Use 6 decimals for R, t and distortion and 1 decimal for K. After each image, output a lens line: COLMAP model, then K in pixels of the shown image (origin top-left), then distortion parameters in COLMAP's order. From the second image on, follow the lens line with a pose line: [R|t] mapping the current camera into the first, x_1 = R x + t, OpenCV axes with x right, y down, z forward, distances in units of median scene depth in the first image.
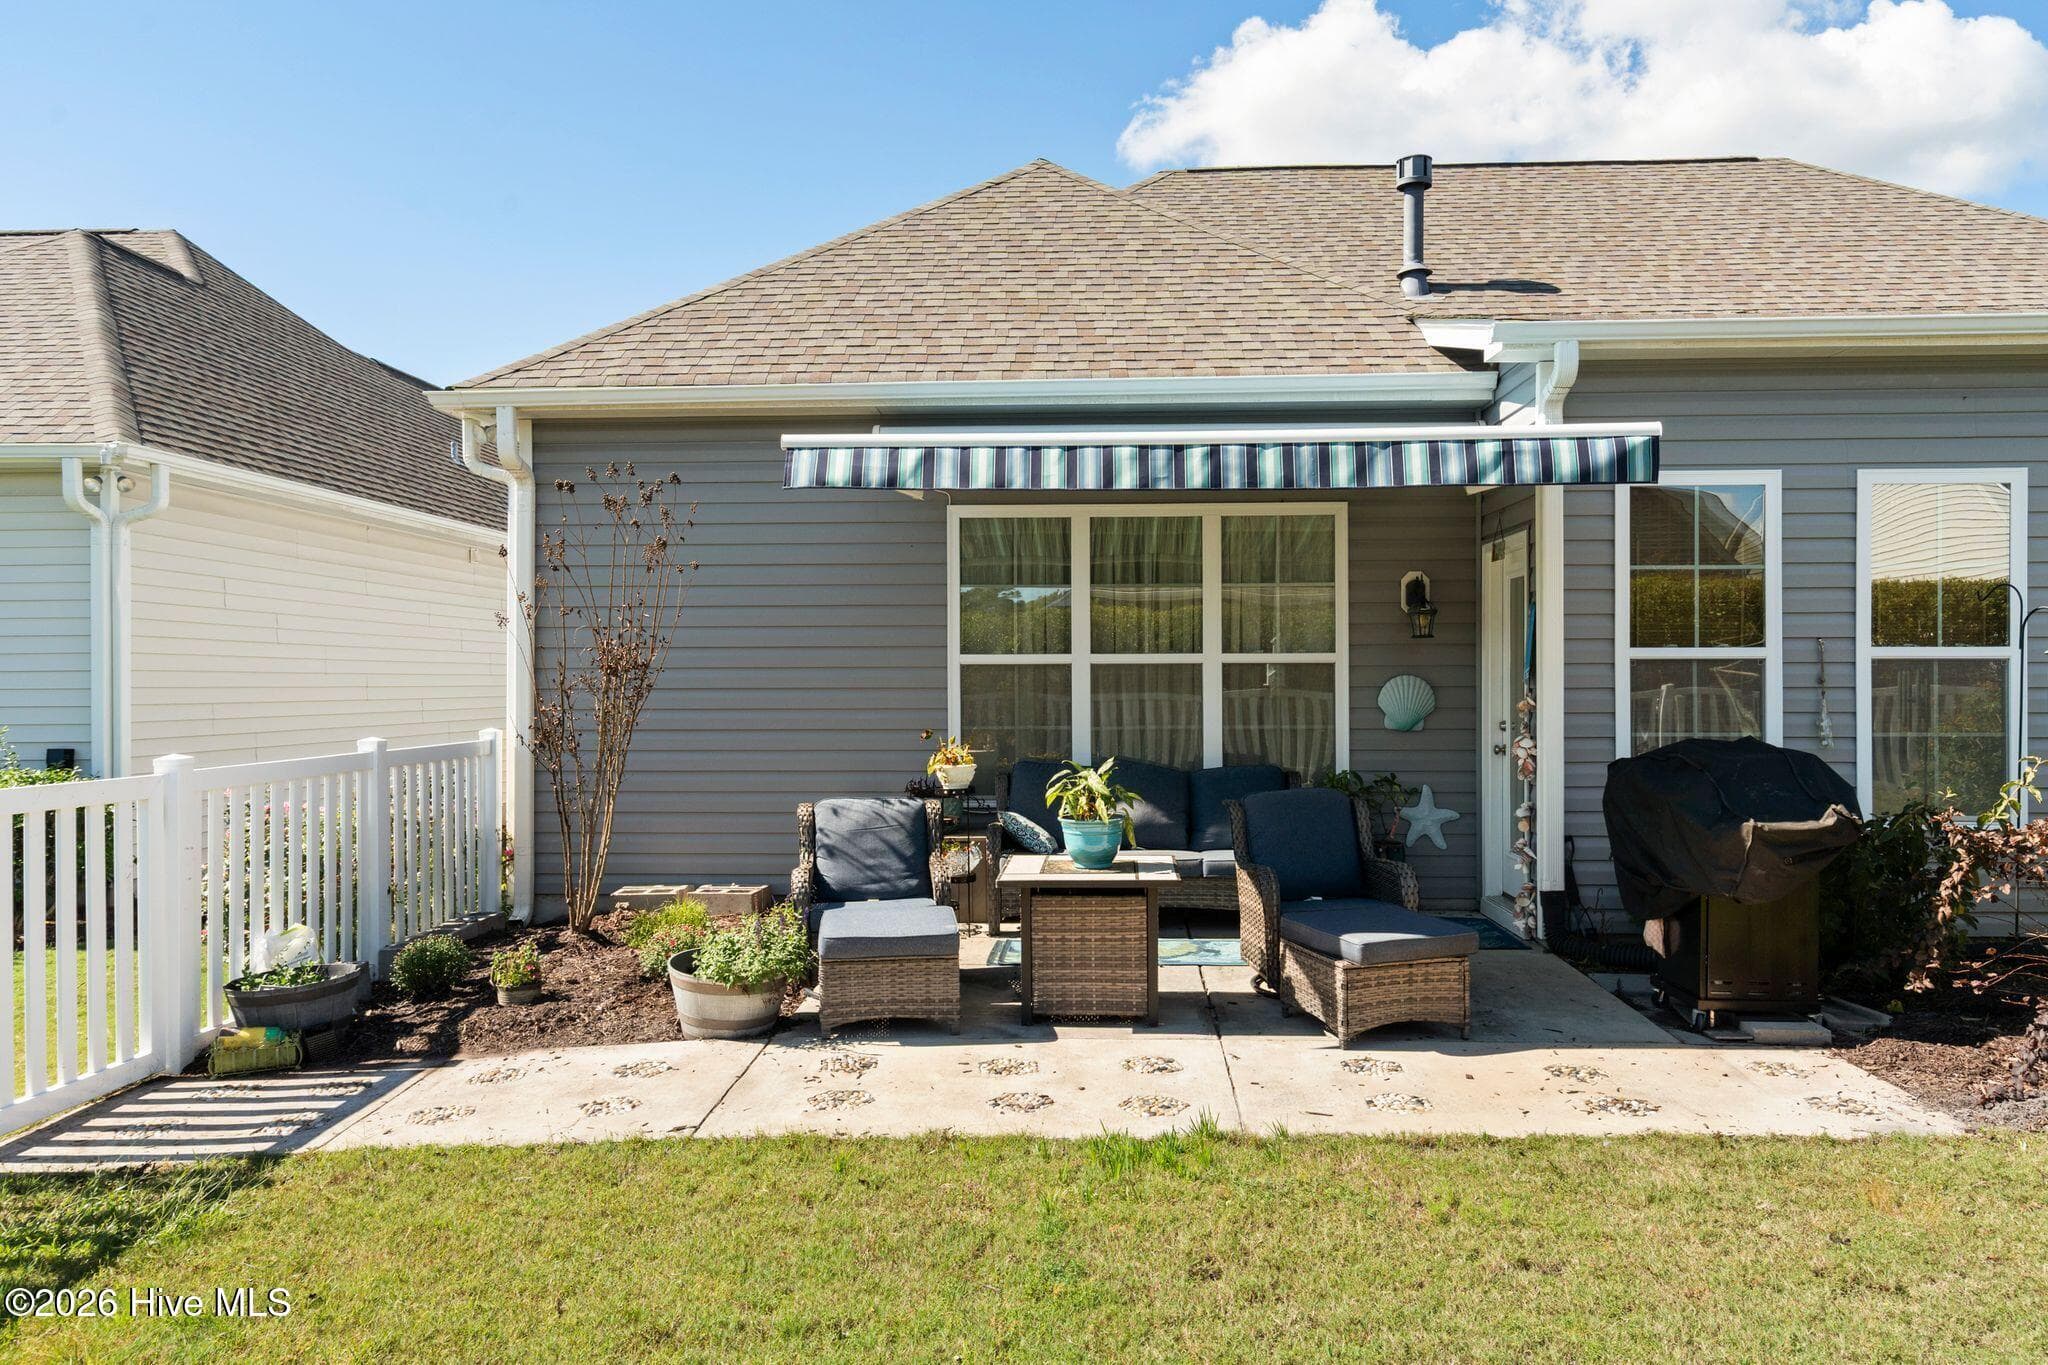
lens RADIAL K [[1456.8, 0, 1028.0], [0, 1456.8, 675.8], [0, 0, 1]] dist [0.006096, 0.003477]
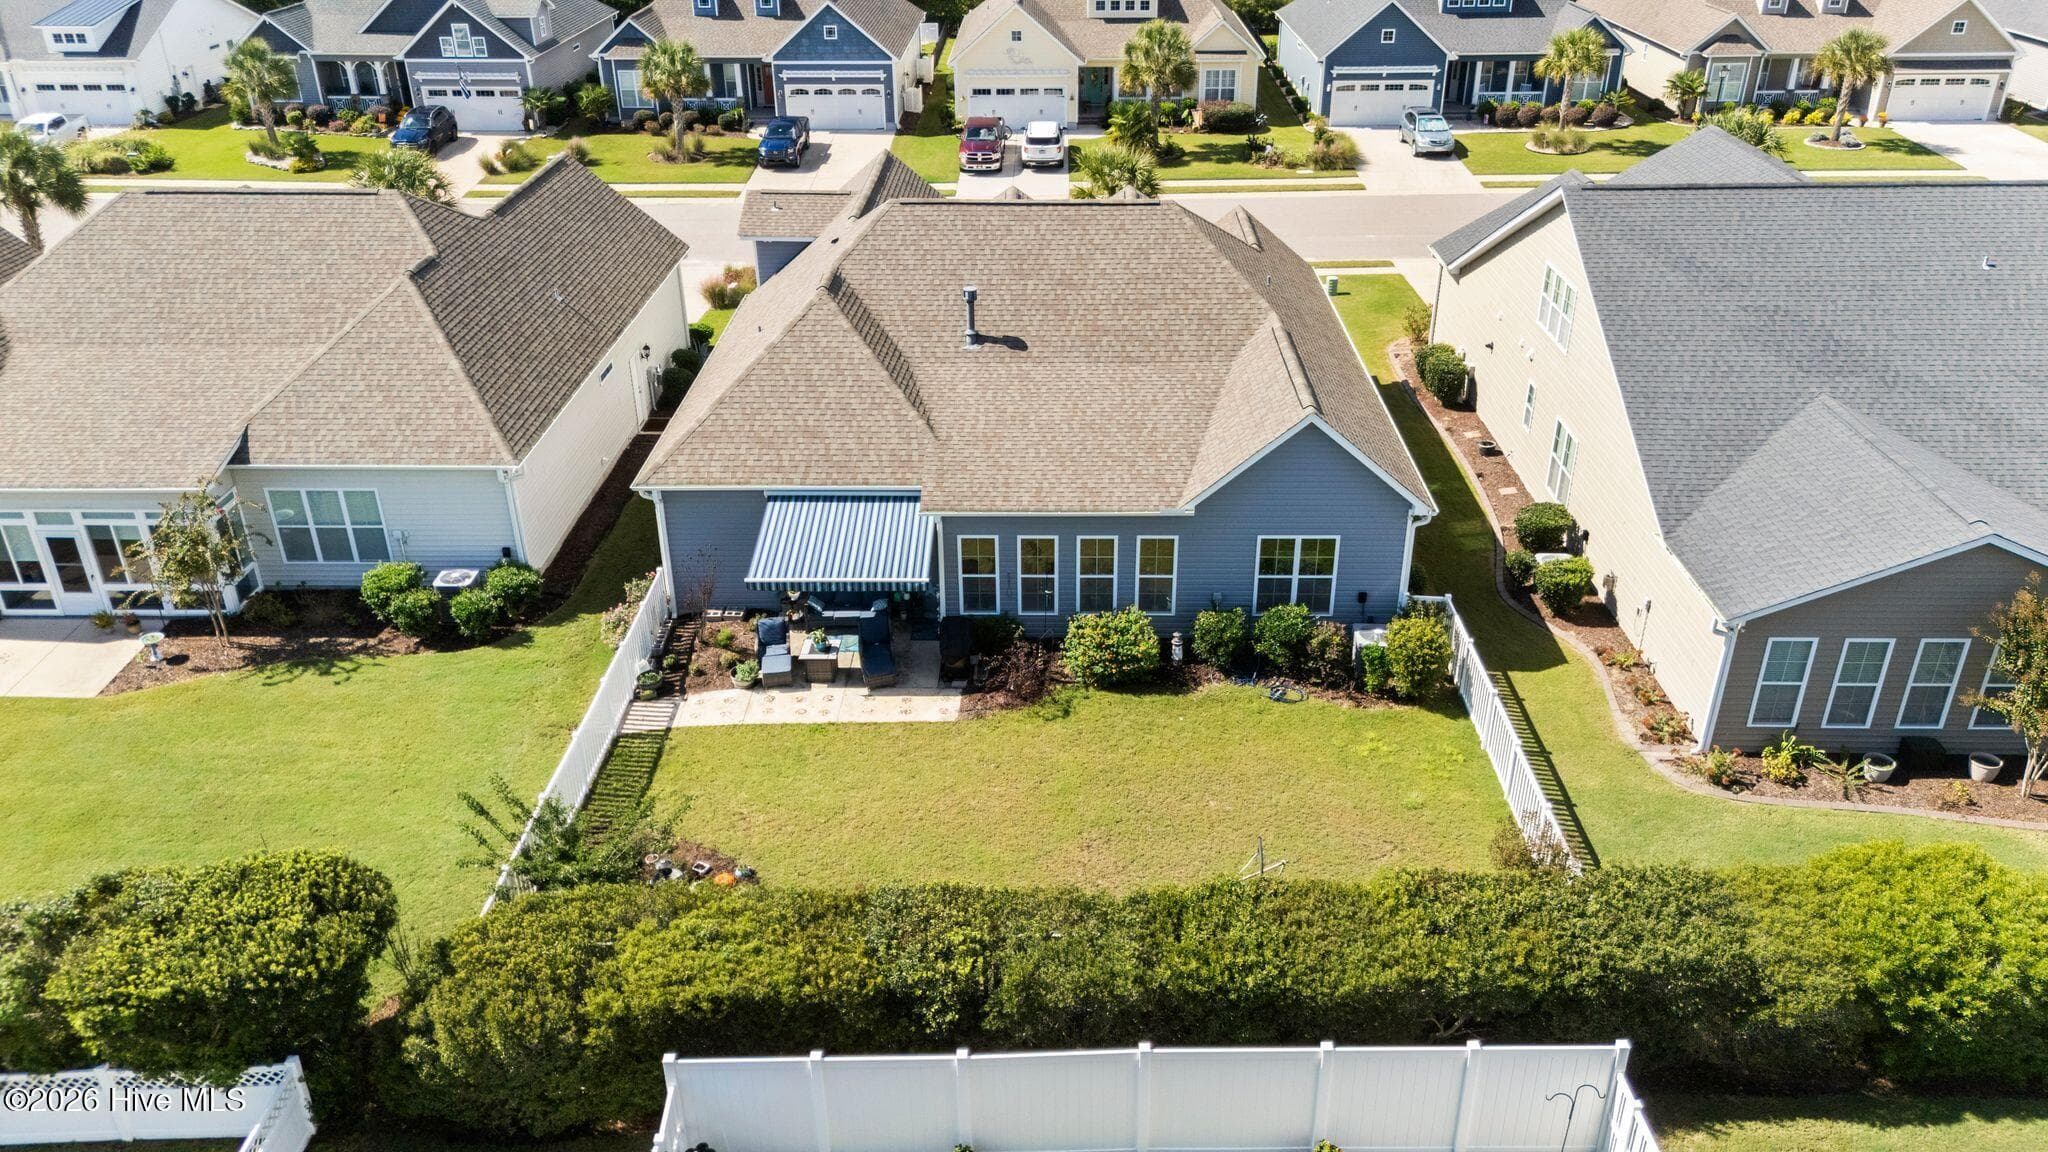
lens RADIAL K [[1504.5, 0, 1023.4], [0, 1504.5, 566.2], [0, 0, 1]] dist [0.063883, -0.059970]
pose [[0.999584, -0.020040, 0.020750, 0.437782], [0.008181, 0.886703, 0.462268, -1.697377], [-0.027663, -0.461906, 0.886498, -2.299506]]
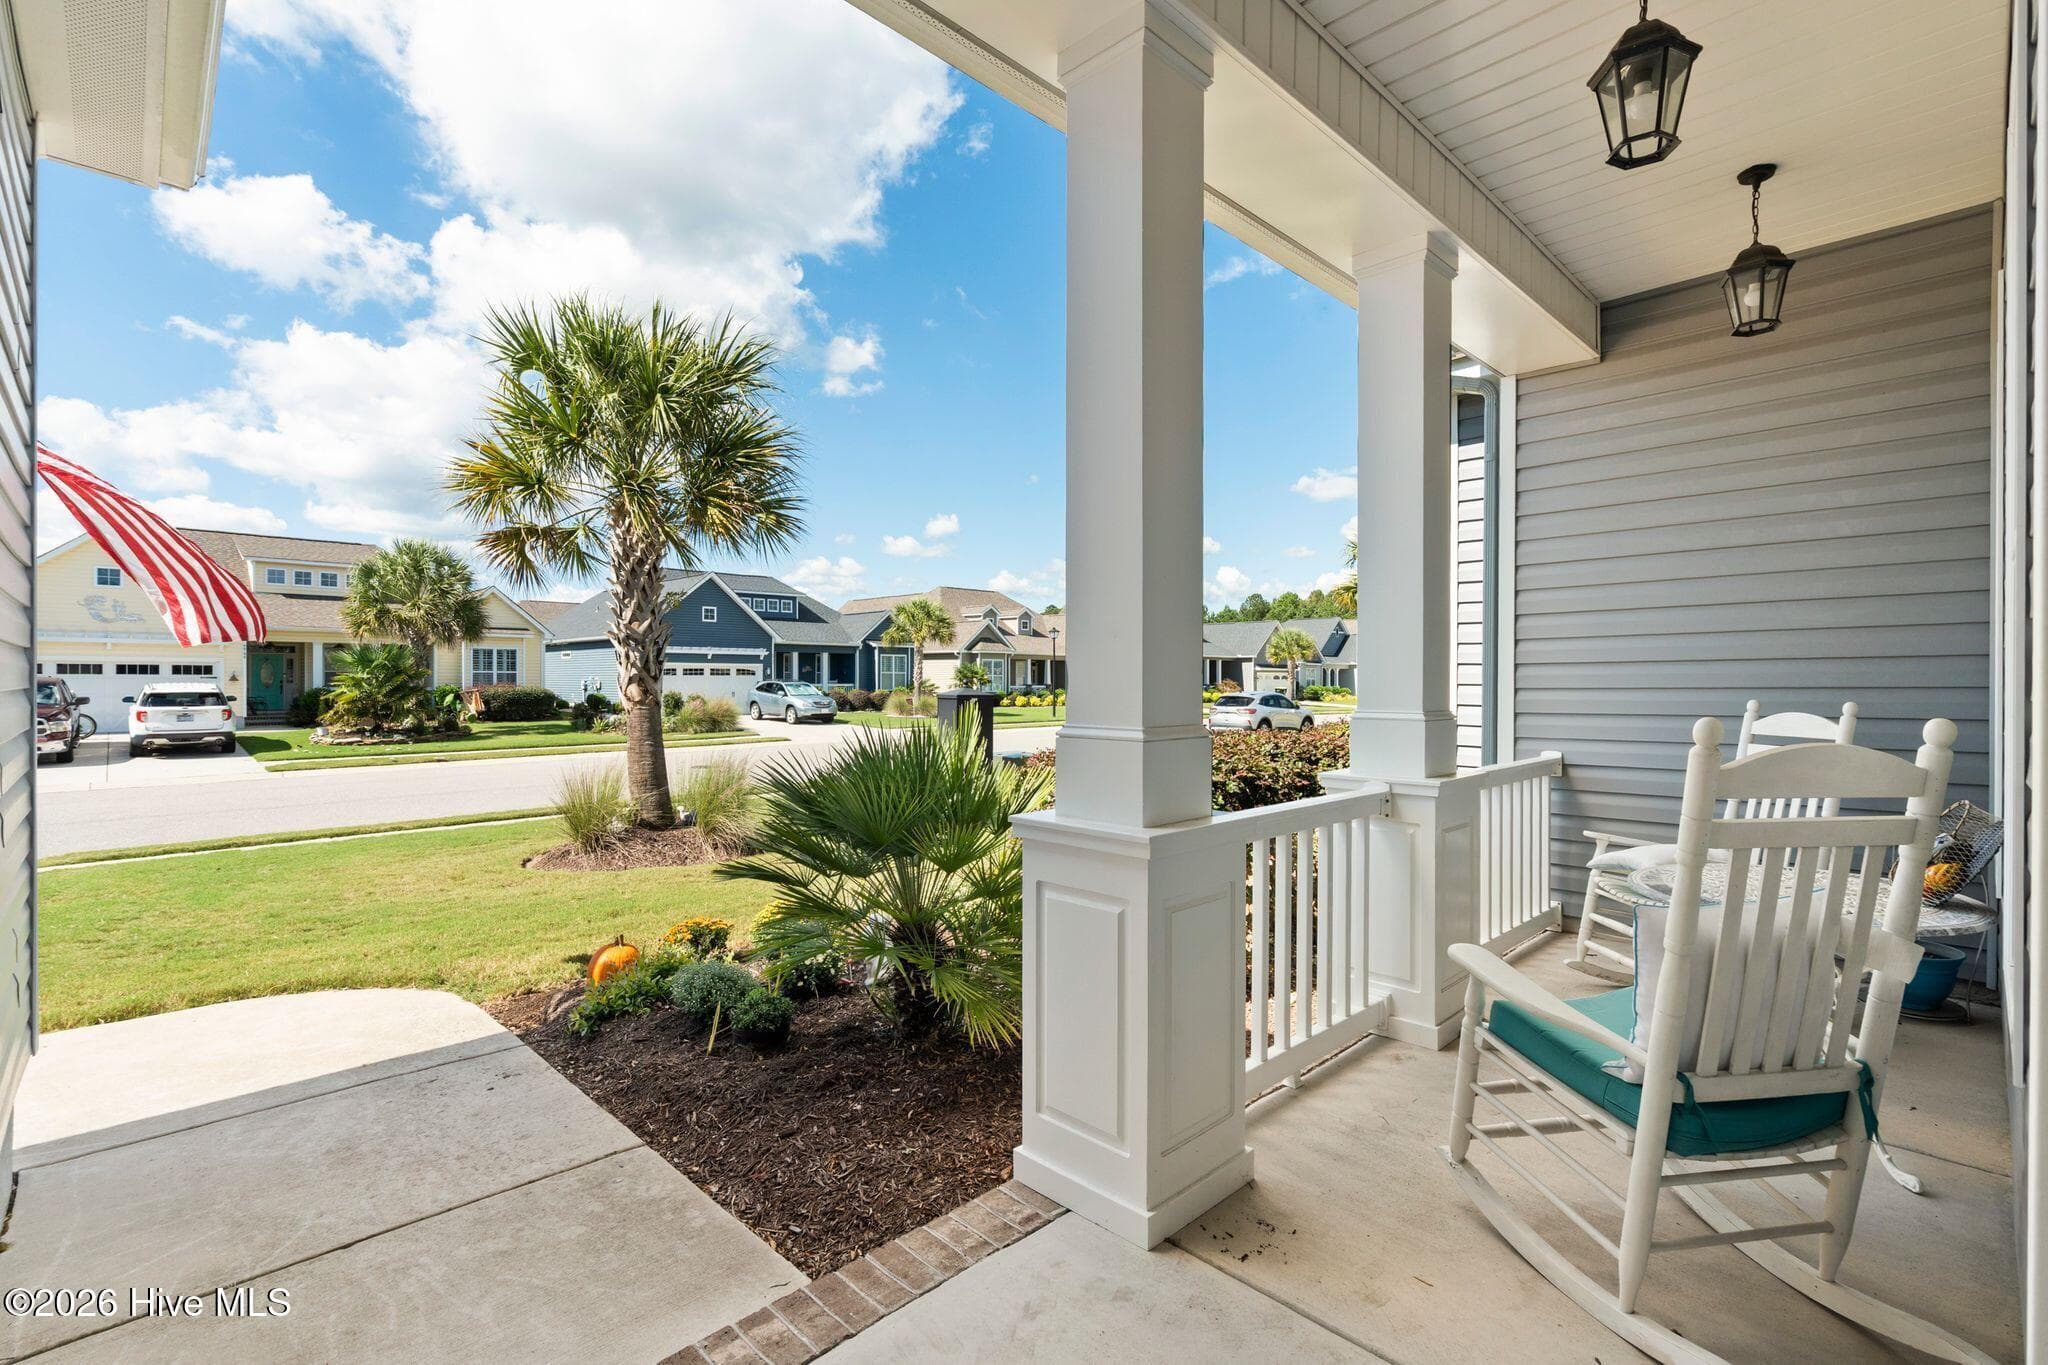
lens RADIAL K [[918.1, 0, 1021.9], [0, 918.1, 696.2], [0, 0, 1]] dist [-0.005226, 0.002585]
pose [[0.681591, -0.008971, 0.731679, 0.478199], [-0.003508, 0.999873, 0.015527, 0.019907], [-0.731725, -0.013150, 0.681473, 2.597826]]
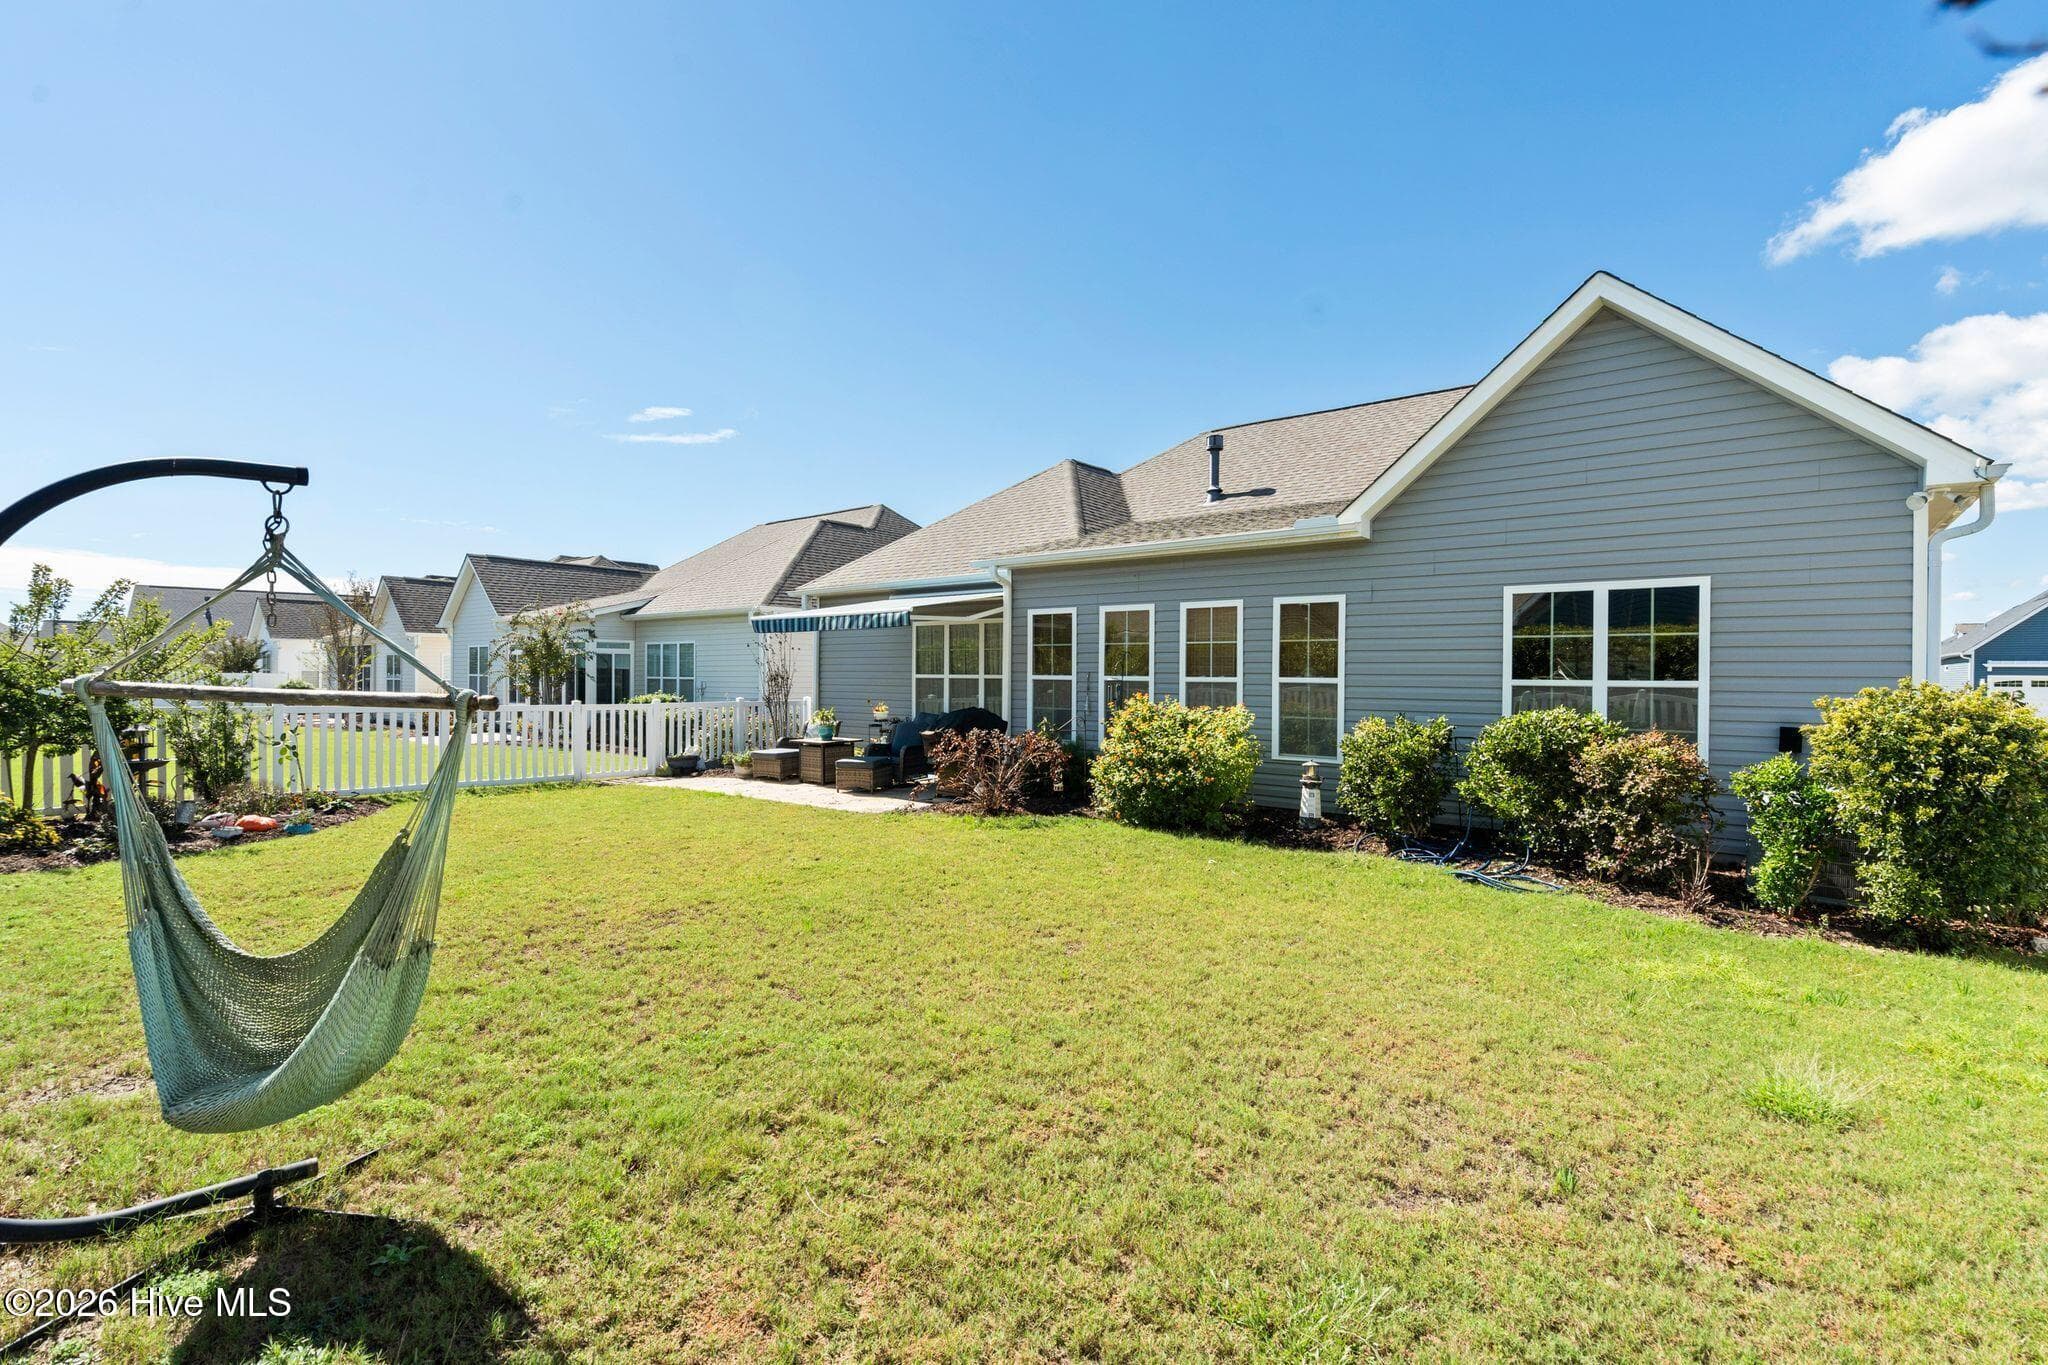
lens RADIAL K [[918.1, 0, 1029.6], [0, 918.1, 689.2], [0, 0, 1]] dist [-0.005226, 0.002585]
pose [[0.805033, 0.018390, -0.592945, 1.249103], [-0.010736, 0.999807, 0.016432, -0.018531], [0.593133, -0.006862, 0.805075, -0.322193]]
